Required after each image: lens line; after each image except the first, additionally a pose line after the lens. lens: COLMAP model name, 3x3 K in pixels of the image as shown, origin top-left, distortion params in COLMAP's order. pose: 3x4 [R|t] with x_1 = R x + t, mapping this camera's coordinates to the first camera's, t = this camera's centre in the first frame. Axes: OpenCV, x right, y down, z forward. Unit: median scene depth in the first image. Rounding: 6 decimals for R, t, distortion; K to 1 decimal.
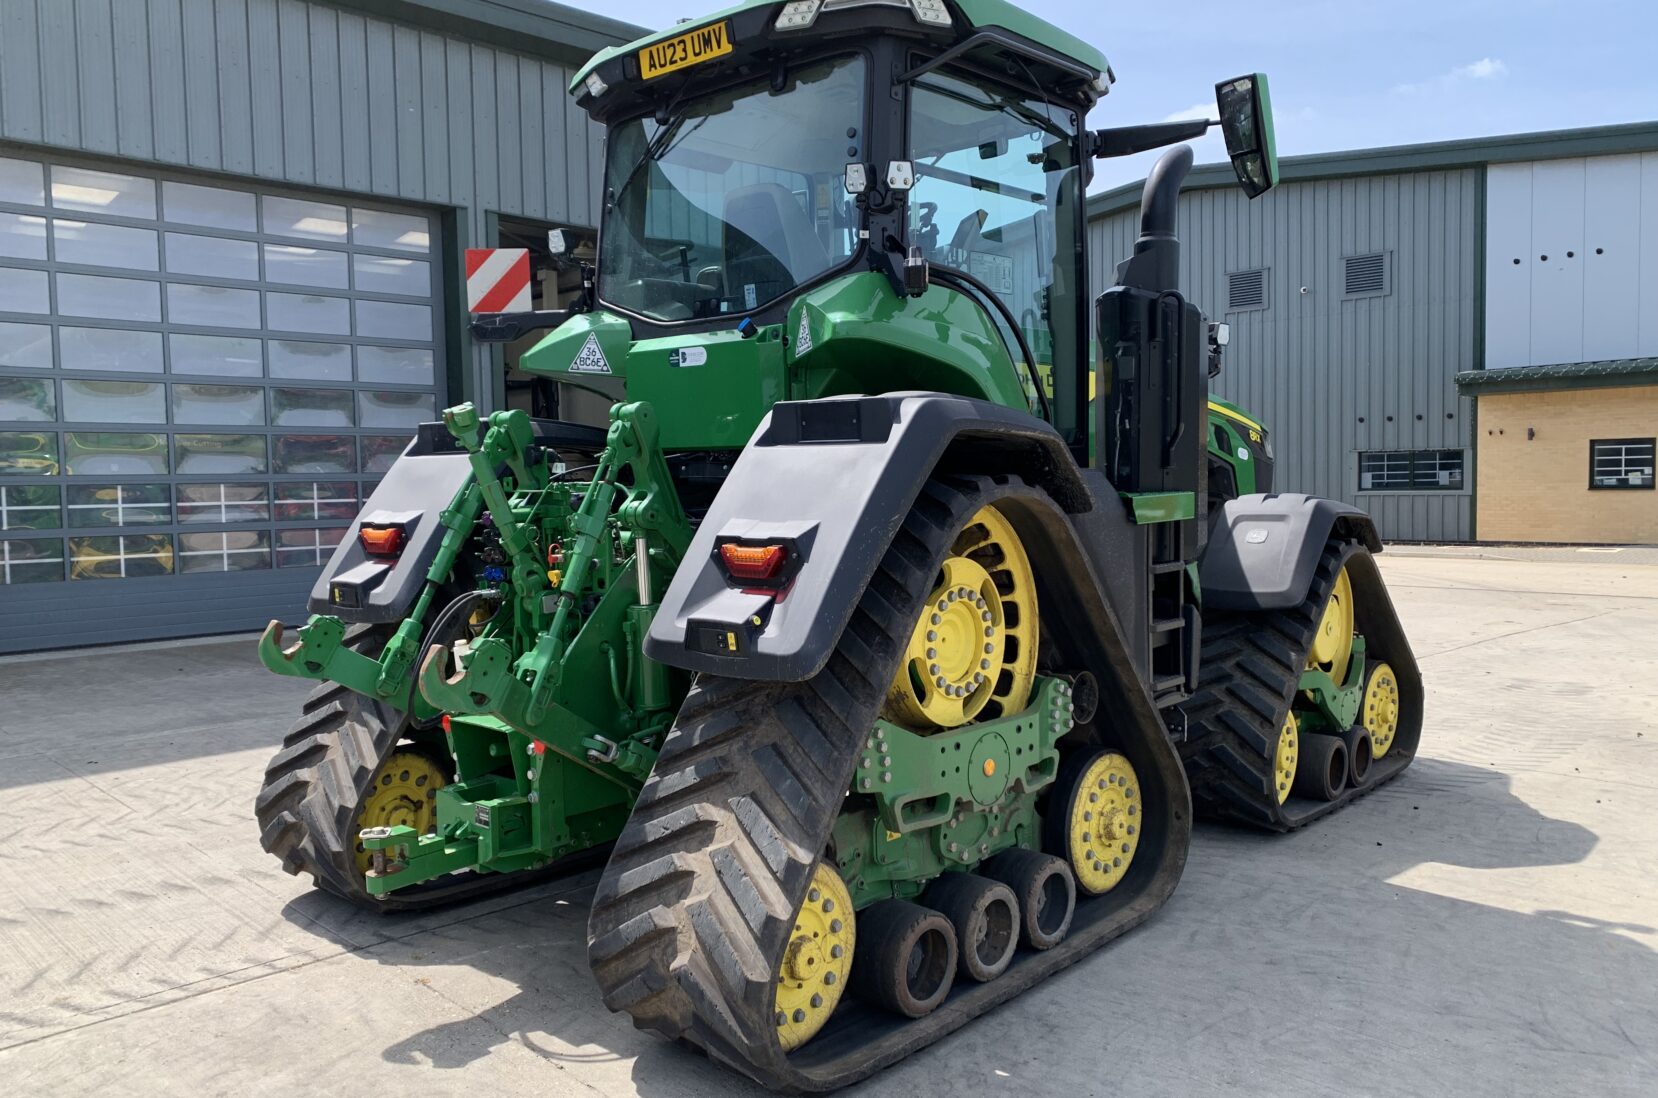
lens RADIAL K [[1286.3, 0, 829.0], [0, 1286.3, 549.0], [0, 0, 1]] dist [0.019192, 0.003121]
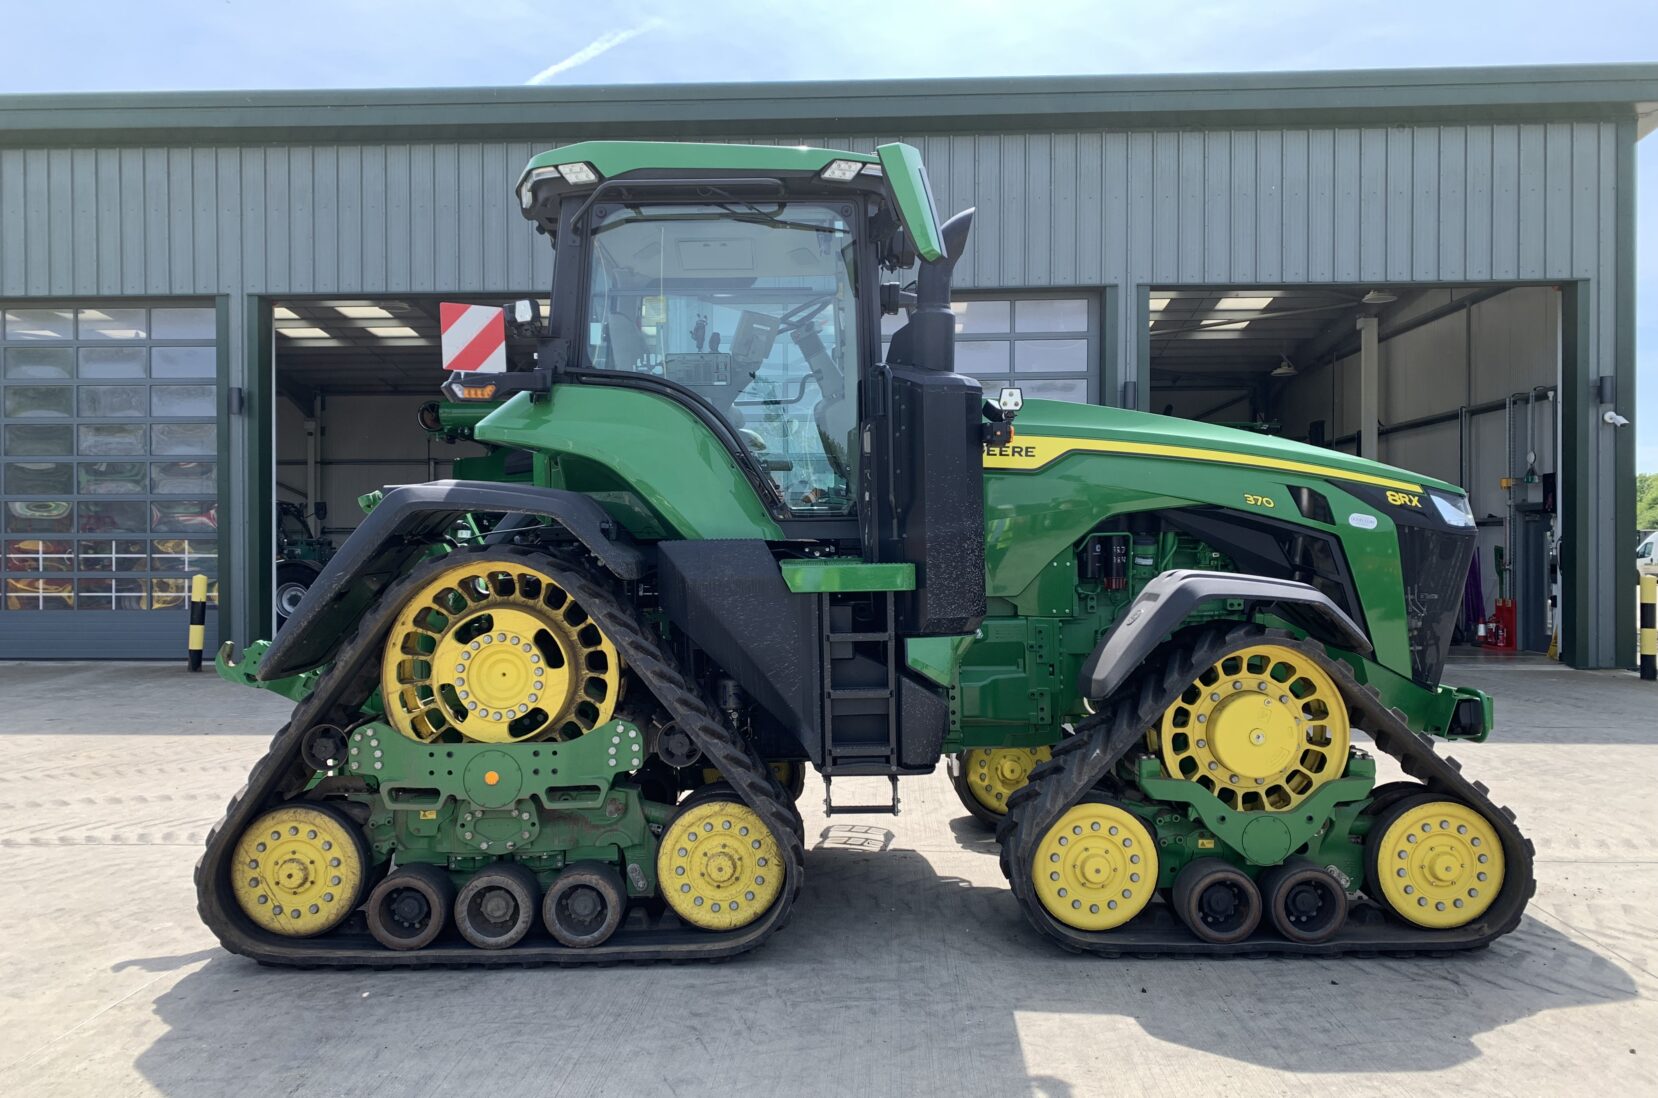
lens RADIAL K [[1286.3, 0, 829.0], [0, 1286.3, 549.0], [0, 0, 1]] dist [0.019192, 0.003121]
pose [[0.674703, 0.018243, -0.737864, 1.086558], [-0.047190, 0.998715, -0.018458, -0.039659], [0.736579, 0.047273, 0.674697, 0.325091]]
